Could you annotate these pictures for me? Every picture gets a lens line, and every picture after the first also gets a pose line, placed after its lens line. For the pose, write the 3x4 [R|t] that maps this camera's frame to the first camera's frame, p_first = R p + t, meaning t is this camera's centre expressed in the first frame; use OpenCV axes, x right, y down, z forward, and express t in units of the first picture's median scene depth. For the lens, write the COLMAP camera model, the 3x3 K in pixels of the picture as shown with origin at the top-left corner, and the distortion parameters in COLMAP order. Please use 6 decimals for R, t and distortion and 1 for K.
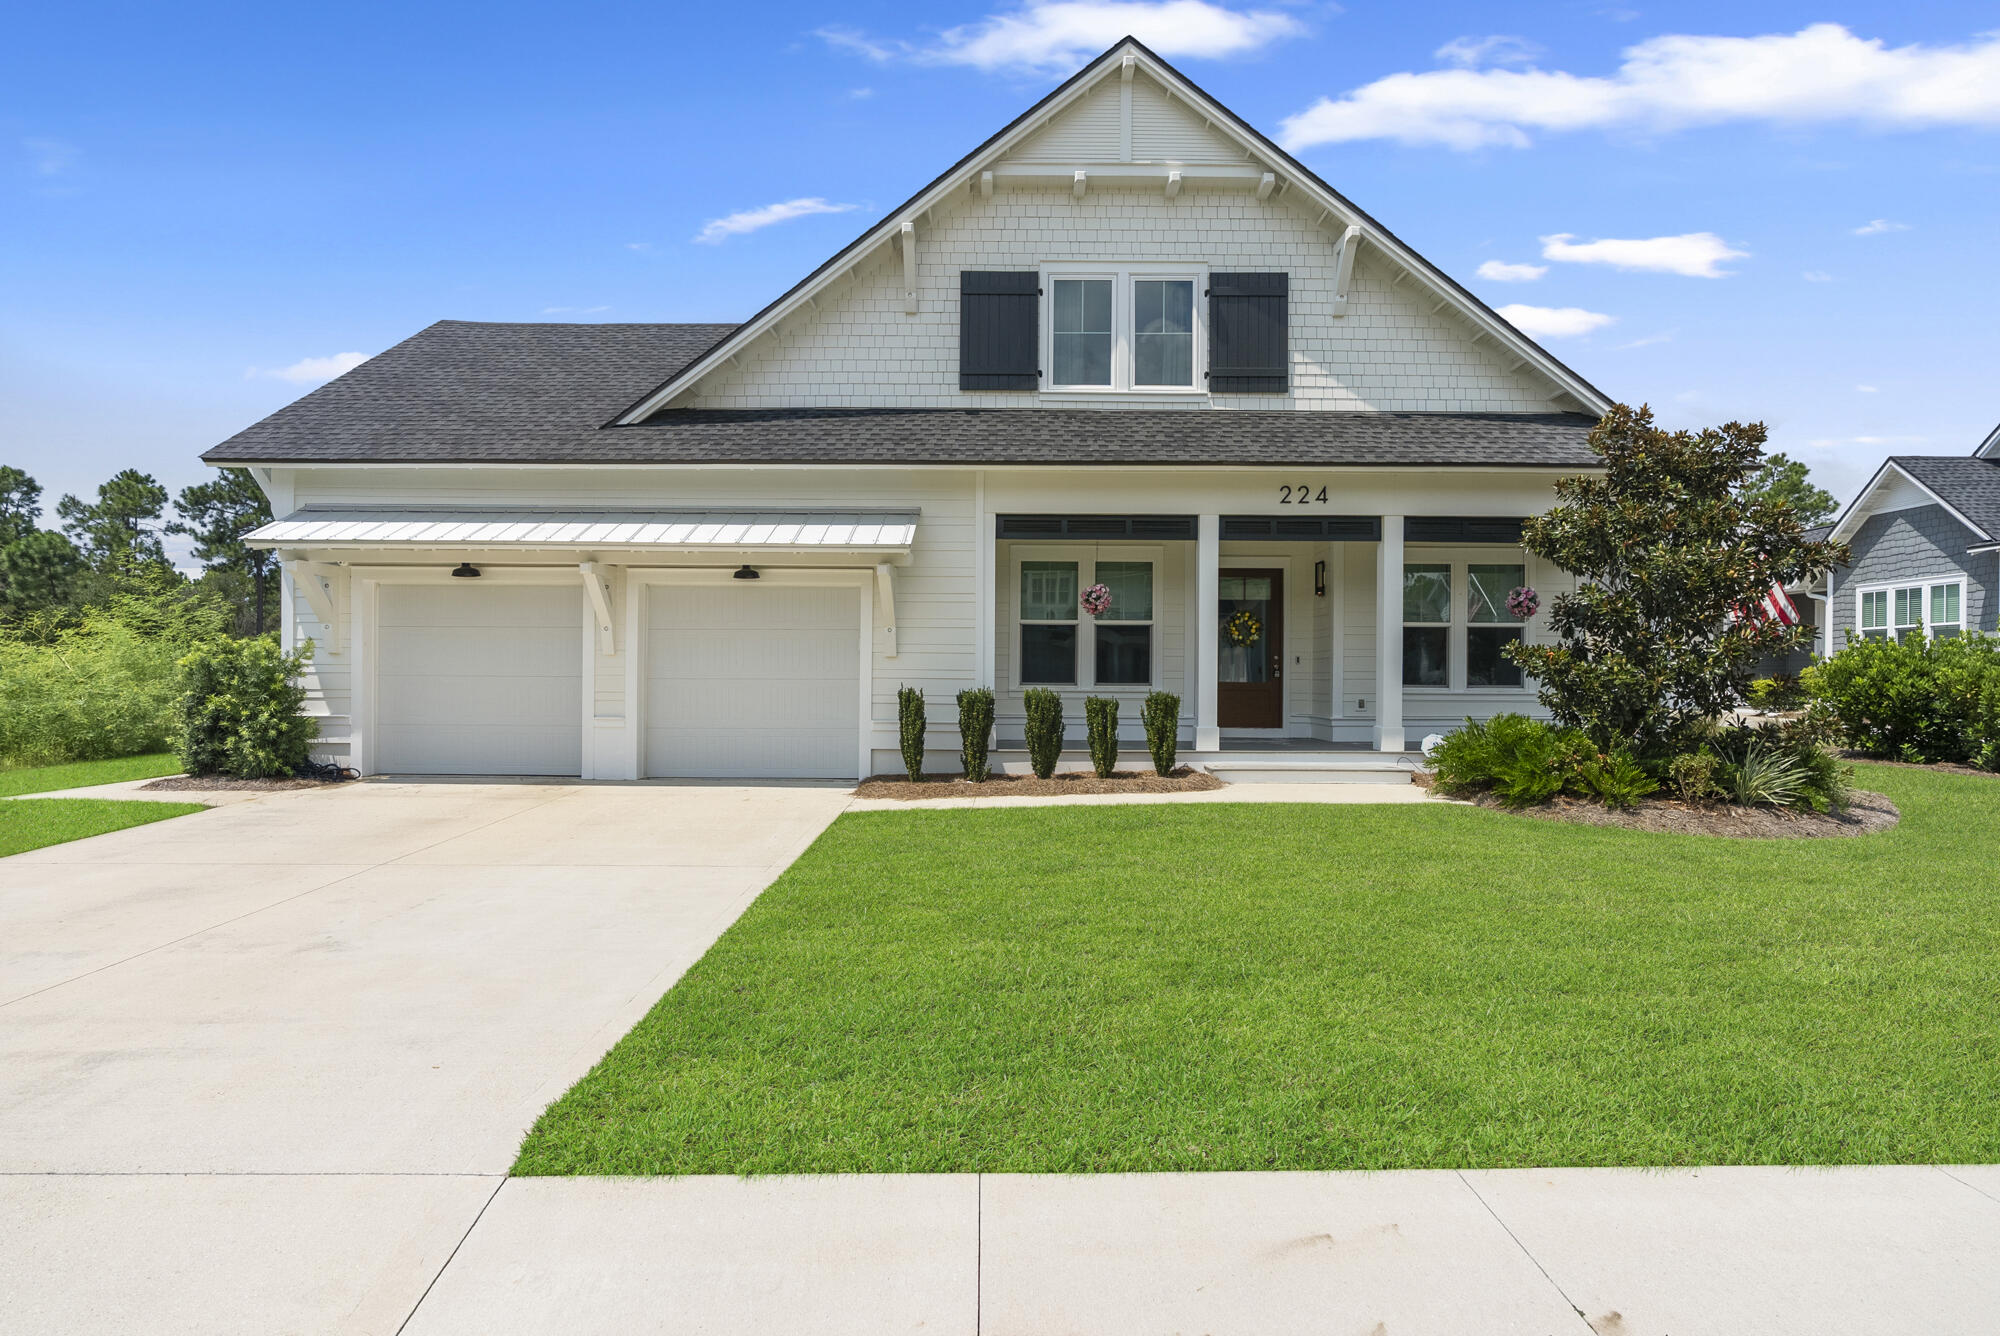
lens RADIAL K [[912.8, 0, 1008.7], [0, 912.8, 668.1], [0, 0, 1]] dist [-0.010822, 0.001078]
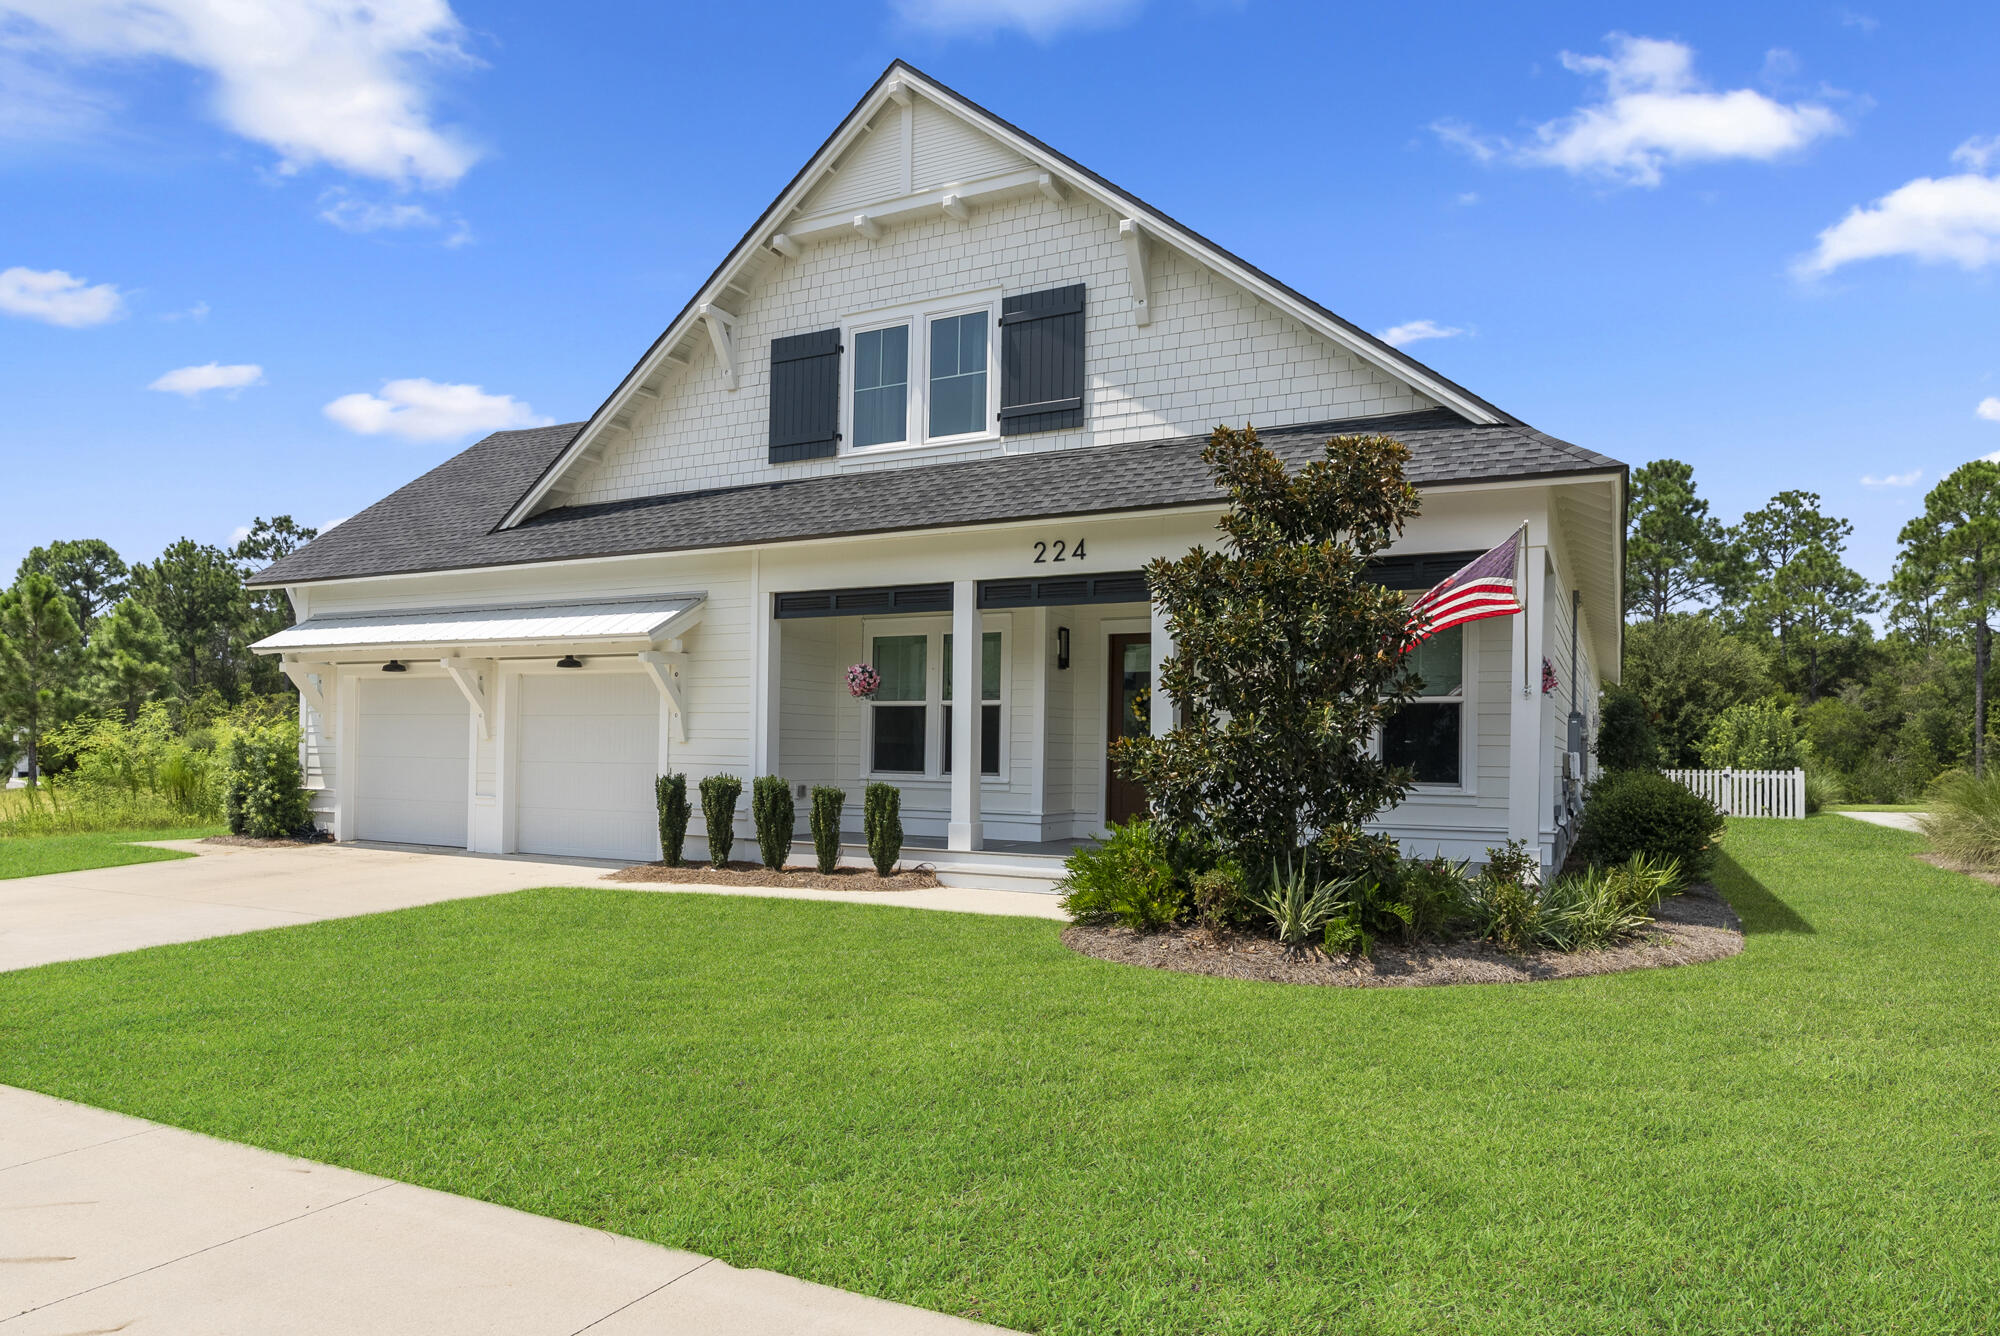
lens RADIAL K [[1215.2, 0, 982.4], [0, 1215.2, 744.1], [0, 0, 1]] dist [-0.004672, -0.002561]
pose [[0.887810, 0.003188, -0.460199, 0.749040], [-0.009349, 0.999895, -0.011110, 0.001822], [0.460115, 0.014166, 0.887746, -0.026950]]
